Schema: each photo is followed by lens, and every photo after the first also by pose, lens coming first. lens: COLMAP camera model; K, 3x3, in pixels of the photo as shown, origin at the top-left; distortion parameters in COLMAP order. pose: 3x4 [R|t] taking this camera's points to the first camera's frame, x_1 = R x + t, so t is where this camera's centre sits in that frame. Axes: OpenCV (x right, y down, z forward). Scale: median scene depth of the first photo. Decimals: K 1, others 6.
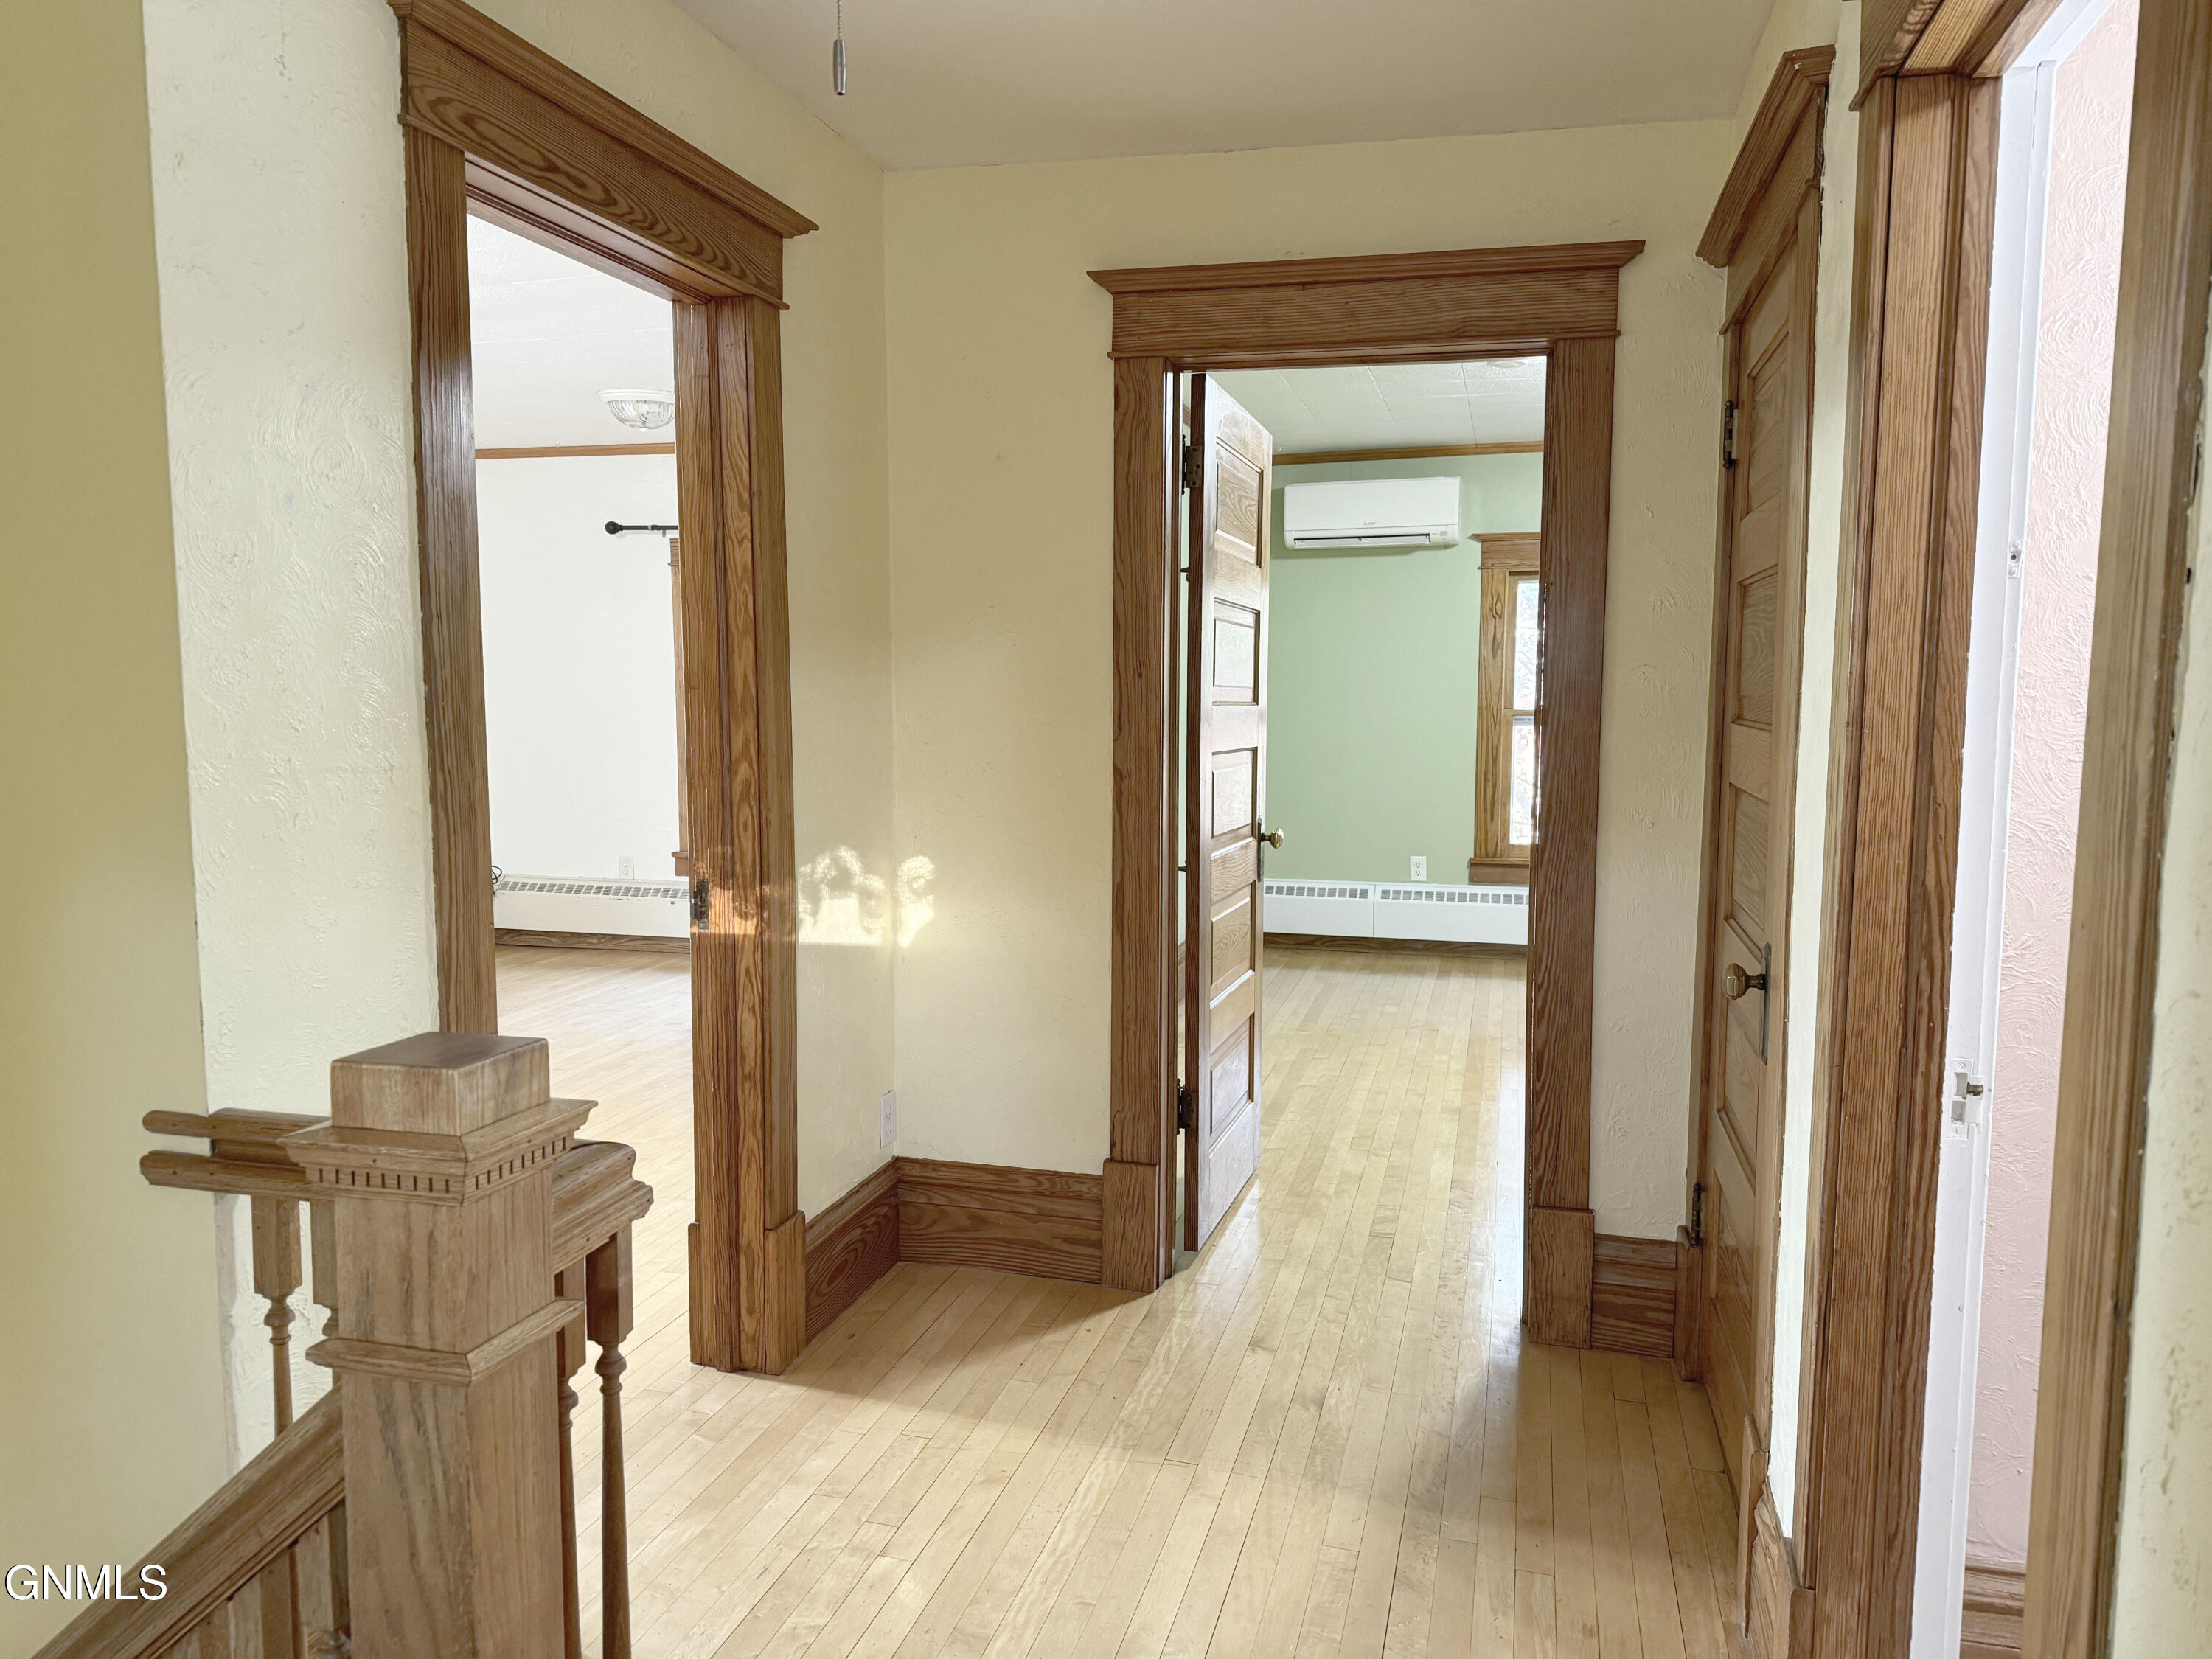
lens RADIAL K [[1538.6, 0, 1103.1], [0, 1538.6, 839.9], [0, 0, 1]] dist [0.116273, -0.165185]
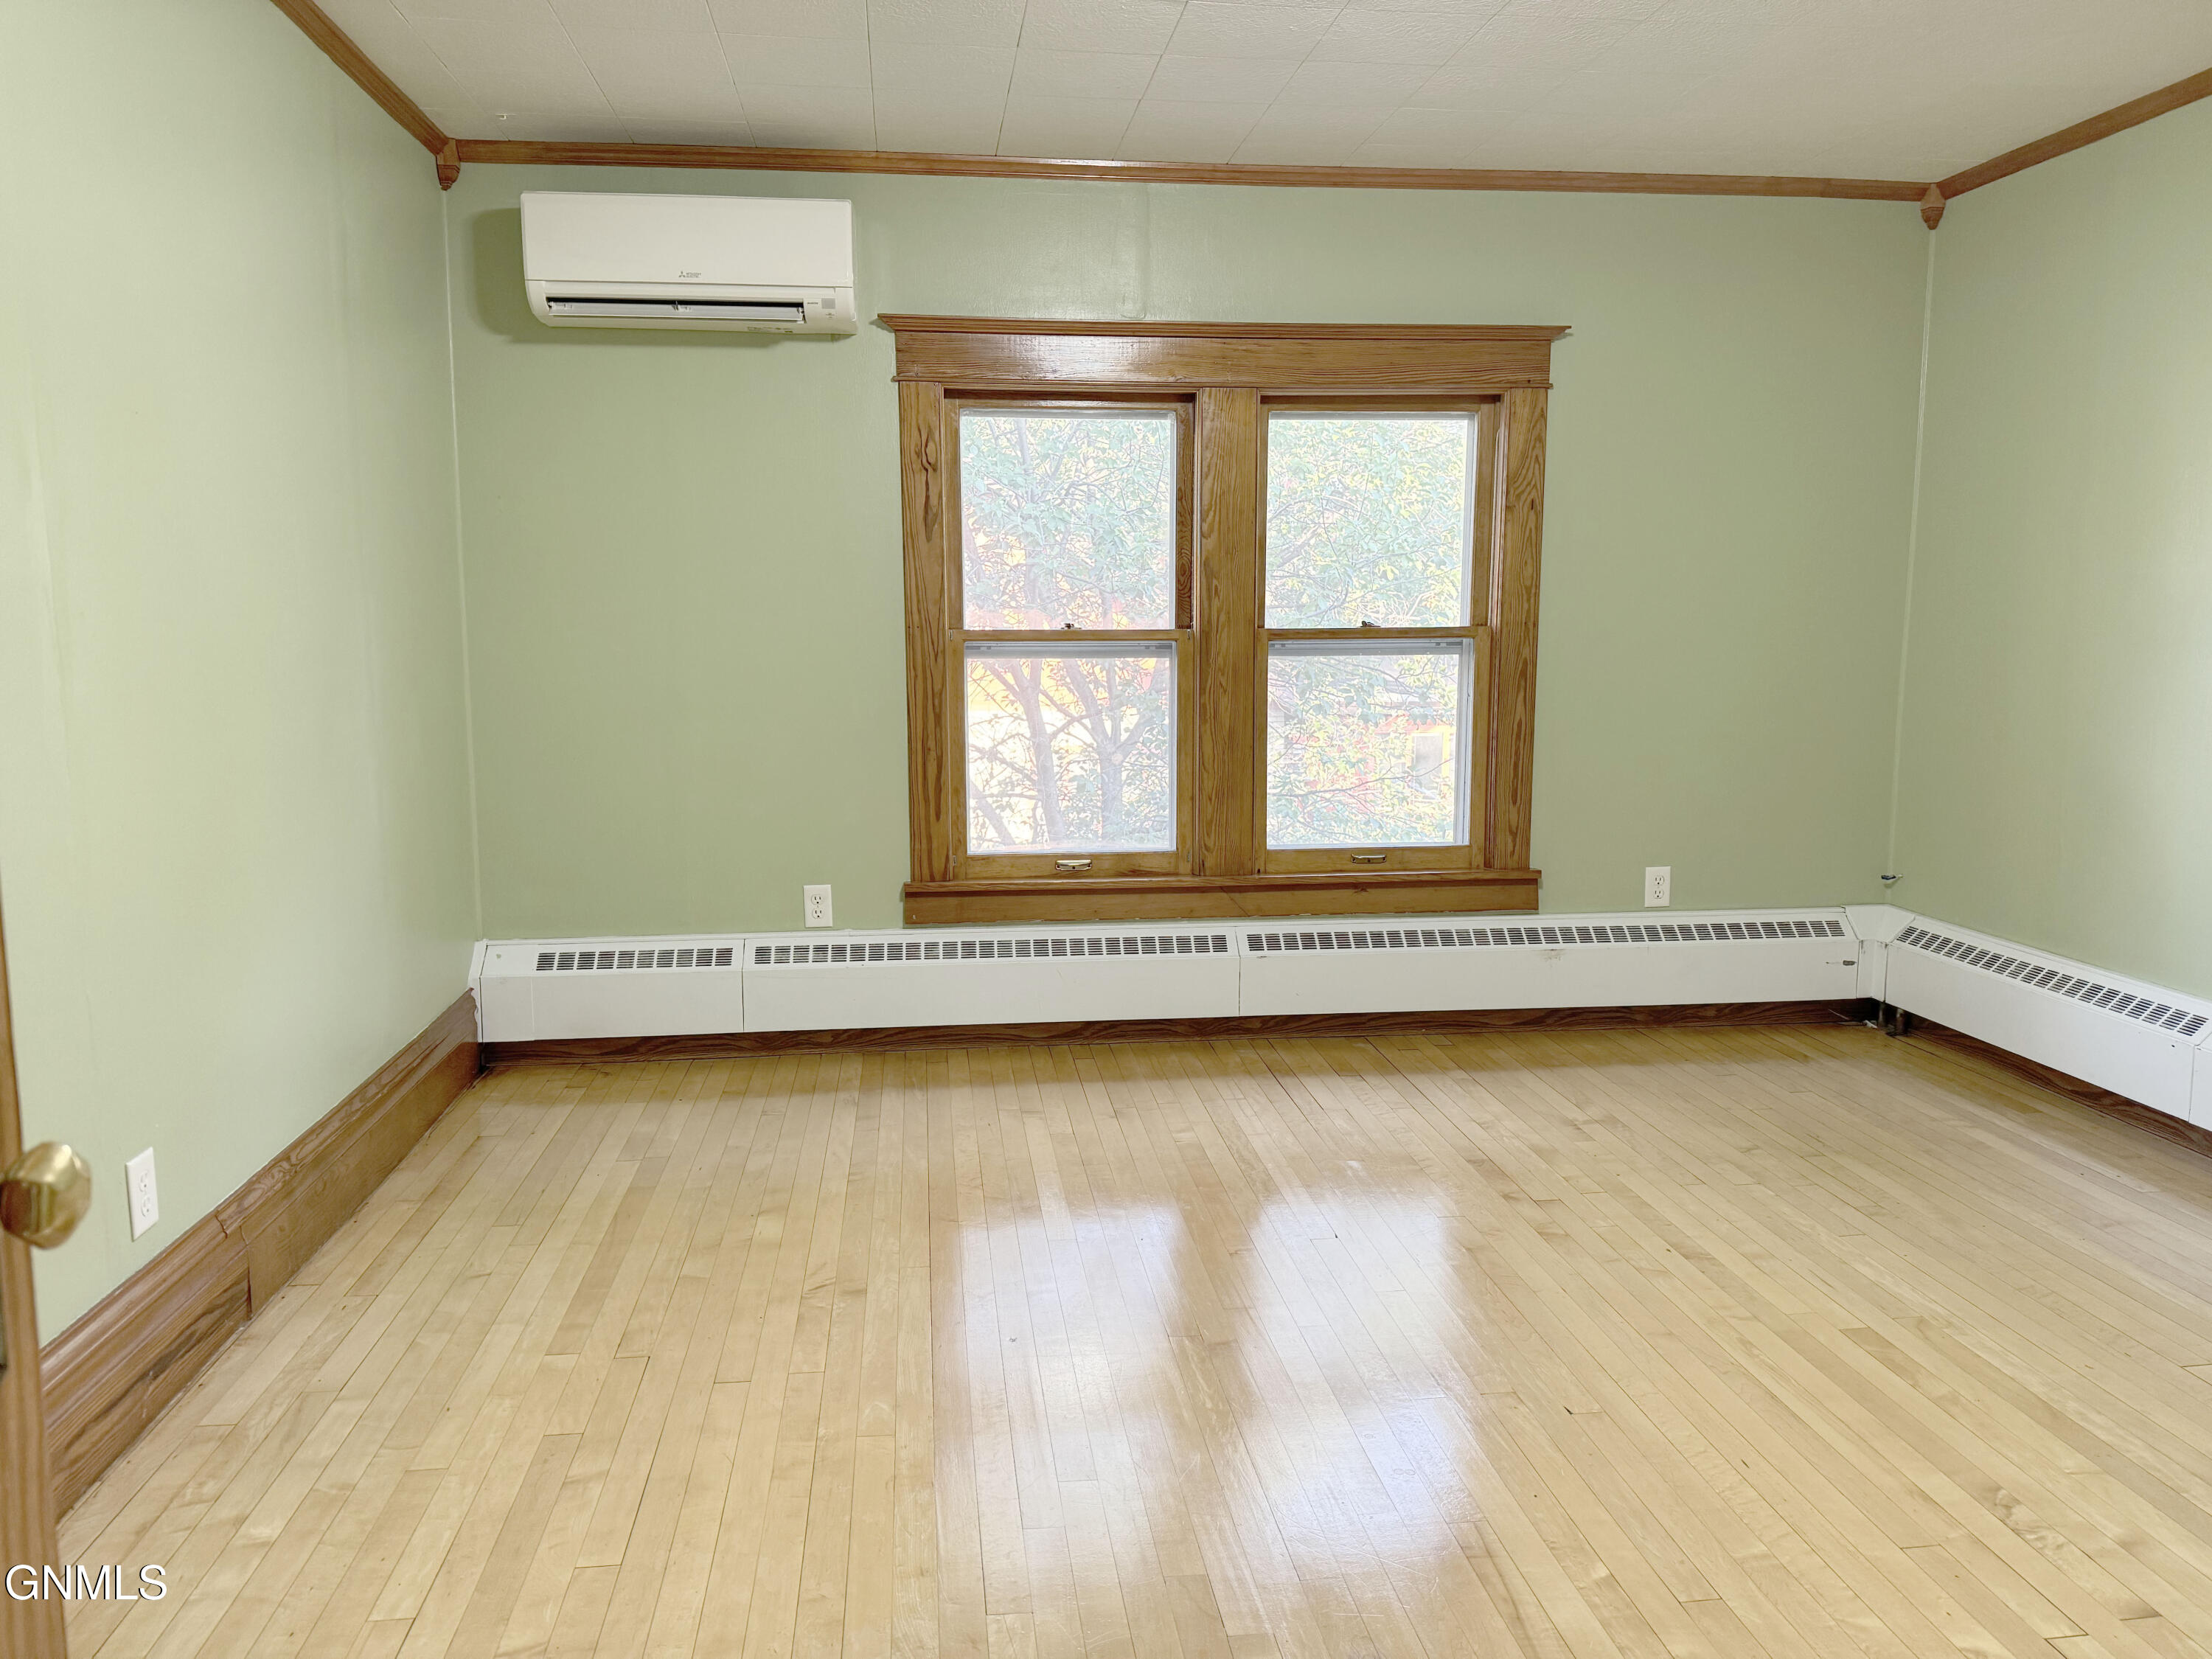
lens RADIAL K [[1538.6, 0, 1103.1], [0, 1538.6, 839.9], [0, 0, 1]] dist [0.116273, -0.165185]
pose [[0.928227, -0.051822, 0.368387, 0.092472], [0.042222, 0.998527, 0.034079, -0.021558], [-0.369611, -0.016079, 0.929048, 0.429535]]
